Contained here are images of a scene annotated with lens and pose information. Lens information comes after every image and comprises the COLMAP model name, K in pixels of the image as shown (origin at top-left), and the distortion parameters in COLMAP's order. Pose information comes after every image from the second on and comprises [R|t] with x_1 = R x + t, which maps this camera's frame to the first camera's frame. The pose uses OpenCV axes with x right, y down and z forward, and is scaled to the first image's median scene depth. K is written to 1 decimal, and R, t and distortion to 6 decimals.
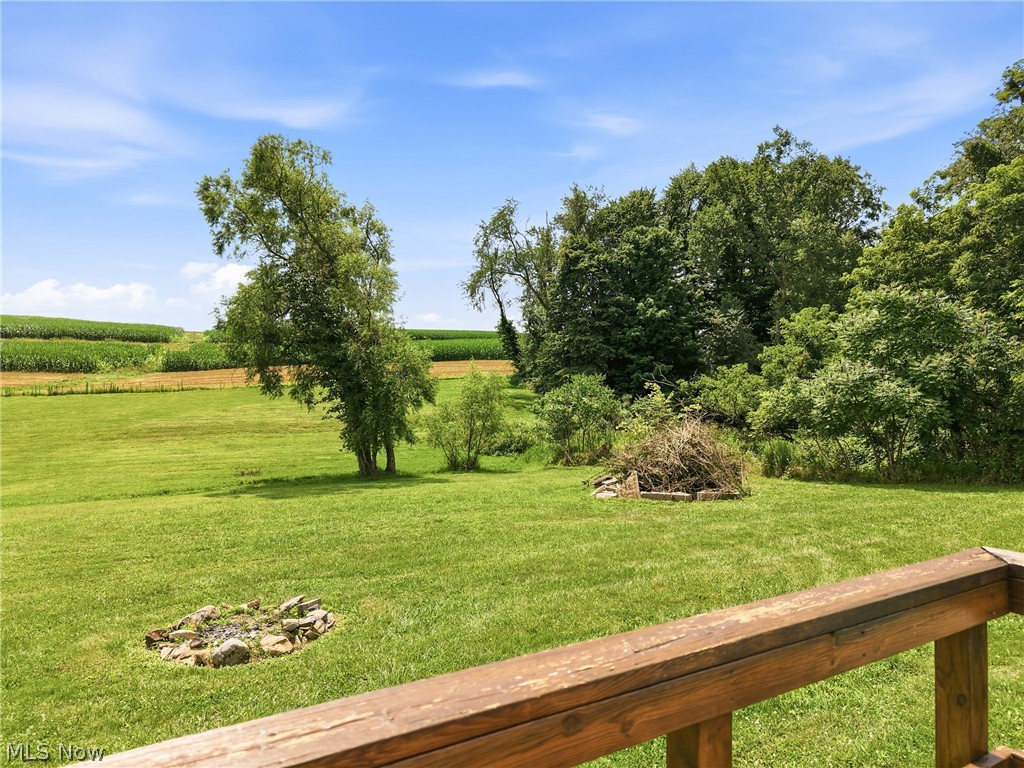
lens RADIAL K [[684.2, 0, 508.6], [0, 684.2, 389.0], [0, 0, 1]] dist [0.047941, -0.042091]
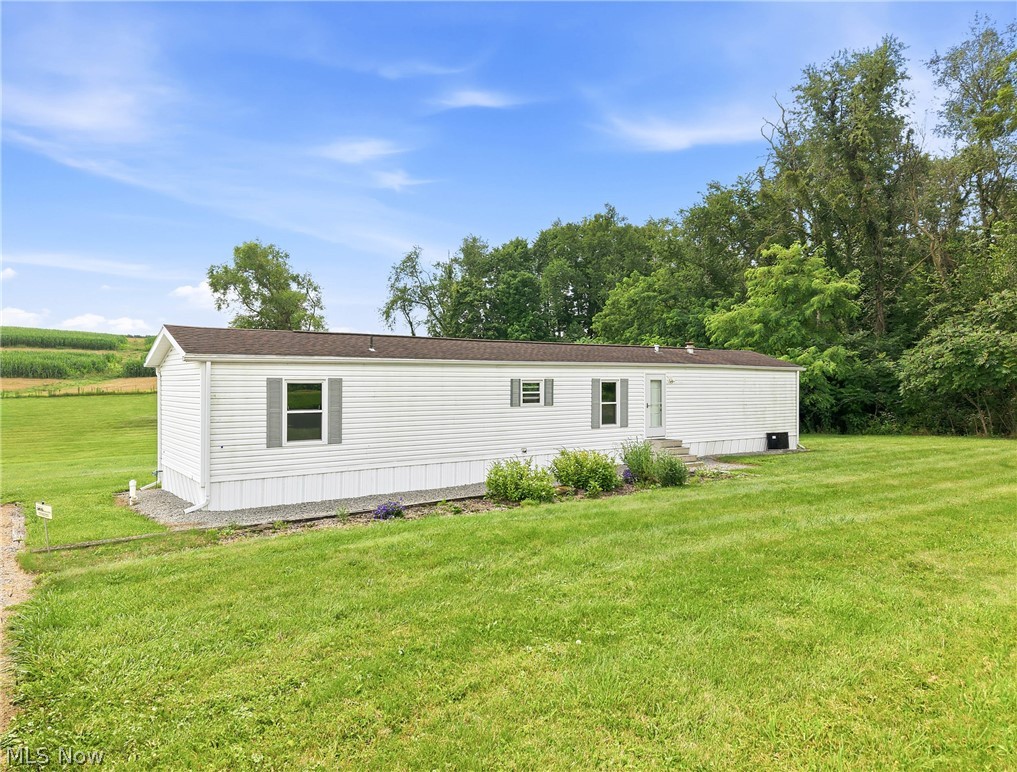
lens RADIAL K [[694.9, 0, 509.4], [0, 694.9, 384.7], [0, 0, 1]] dist [0.041815, -0.000268]
pose [[0.995559, -0.000277, 0.094139, 0.054404], [0.001087, 0.999963, -0.008562, -0.001333], [-0.094133, 0.008626, 0.995522, -0.334390]]
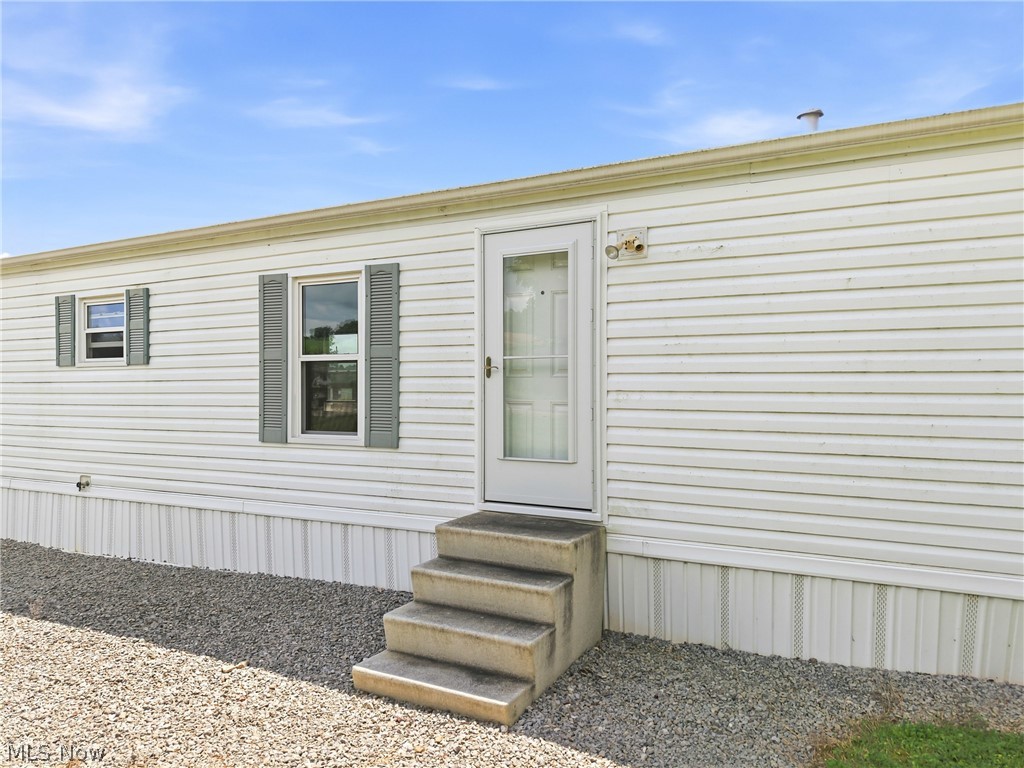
lens RADIAL K [[684.2, 0, 506.7], [0, 684.2, 385.5], [0, 0, 1]] dist [0.047941, -0.042091]
pose [[0.530809, -0.002258, -0.847489, 0.204314], [-0.010797, 0.999897, -0.009426, 0.007754], [0.847423, 0.014154, 0.530730, -0.072630]]
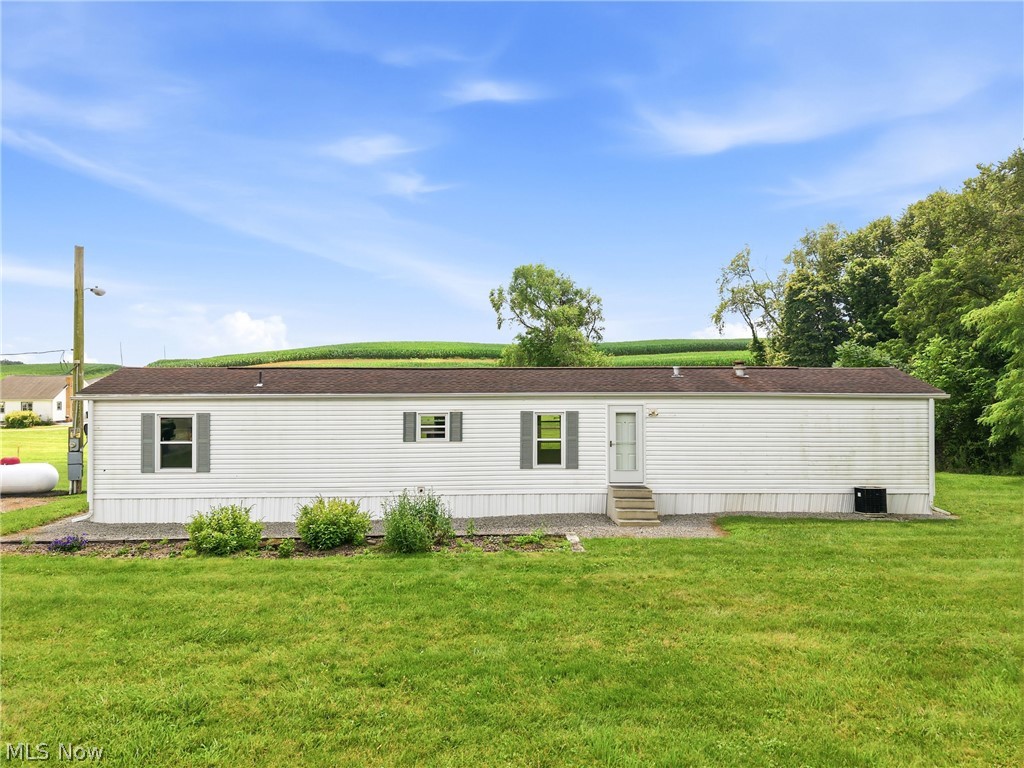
lens RADIAL K [[684.2, 0, 512.2], [0, 684.2, 382.2], [0, 0, 1]] dist [0.047941, -0.042091]
pose [[0.873351, -0.000735, -0.487091, 0.232133], [-0.005204, 0.999928, -0.010840, -0.014071], [0.487064, 0.012002, 0.873284, -0.269302]]
